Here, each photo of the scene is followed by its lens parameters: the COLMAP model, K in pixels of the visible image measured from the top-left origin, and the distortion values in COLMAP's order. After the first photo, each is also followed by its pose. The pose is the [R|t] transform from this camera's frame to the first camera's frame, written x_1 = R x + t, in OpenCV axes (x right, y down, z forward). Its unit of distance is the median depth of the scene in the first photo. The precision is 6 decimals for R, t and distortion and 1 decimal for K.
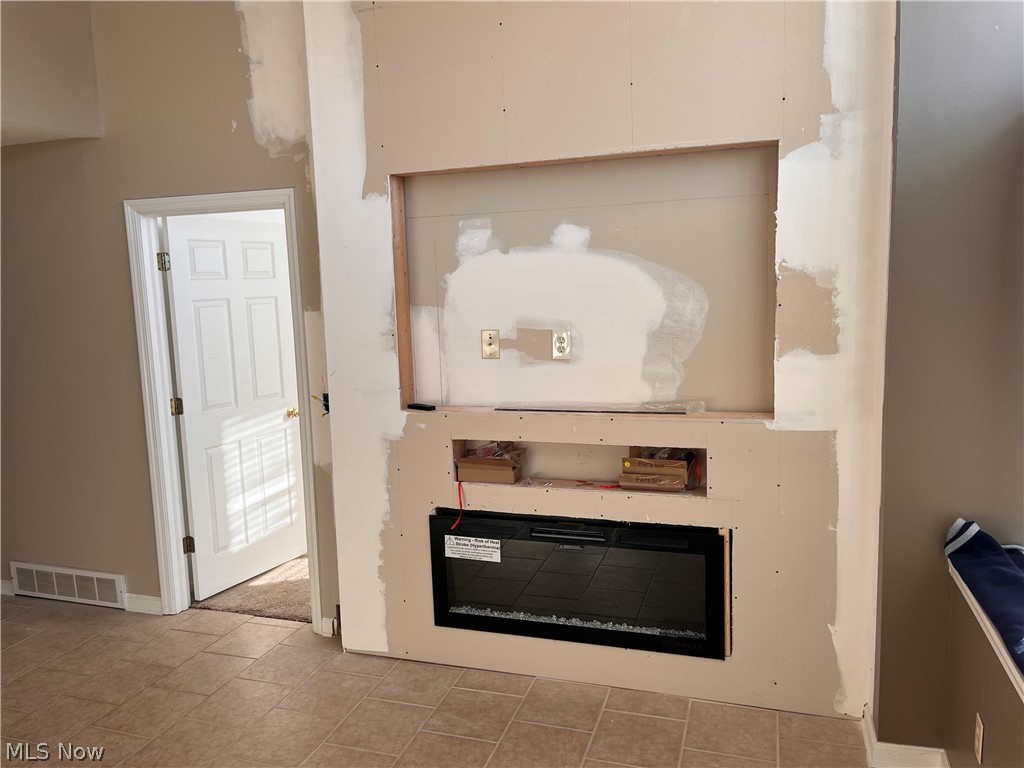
lens RADIAL K [[778.8, 0, 504.4], [0, 778.8, 377.6], [0, 0, 1]] dist [0.039734, -0.033077]
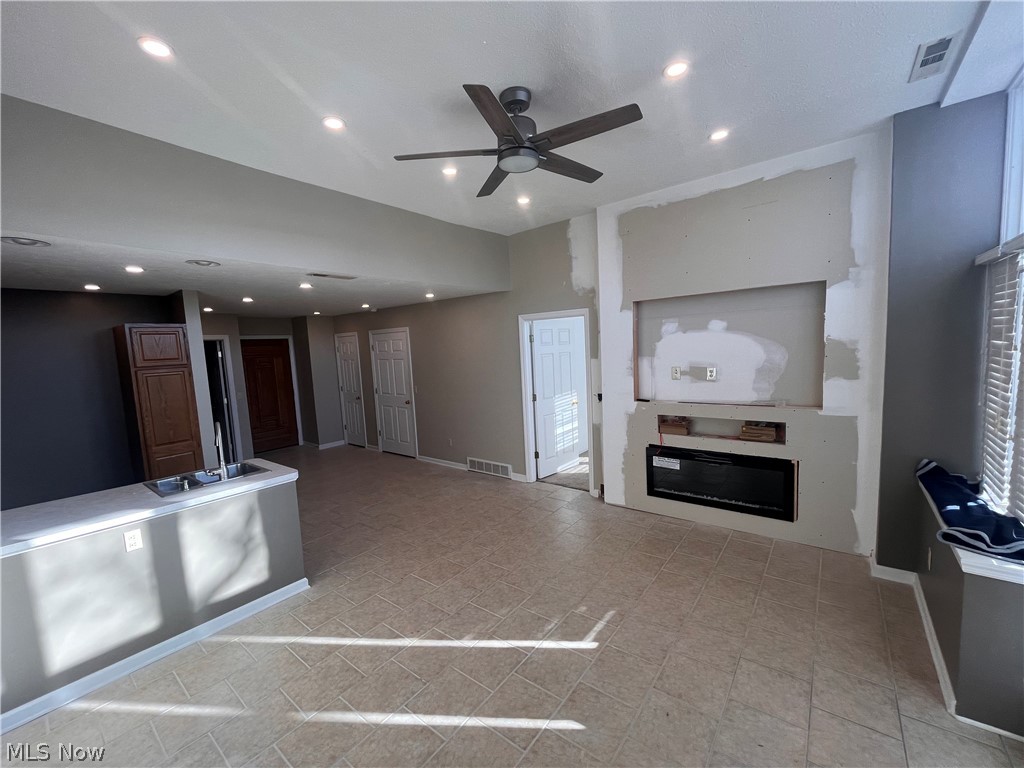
lens RADIAL K [[413.3, 0, 510.5], [0, 413.3, 384.9], [0, 0, 1]] dist [-0.003301, -0.000191]
pose [[0.942294, 0.019094, -0.334241, -0.070754], [-0.024073, 0.999652, -0.010759, 0.015425], [0.333919, 0.018184, 0.942426, -0.295786]]
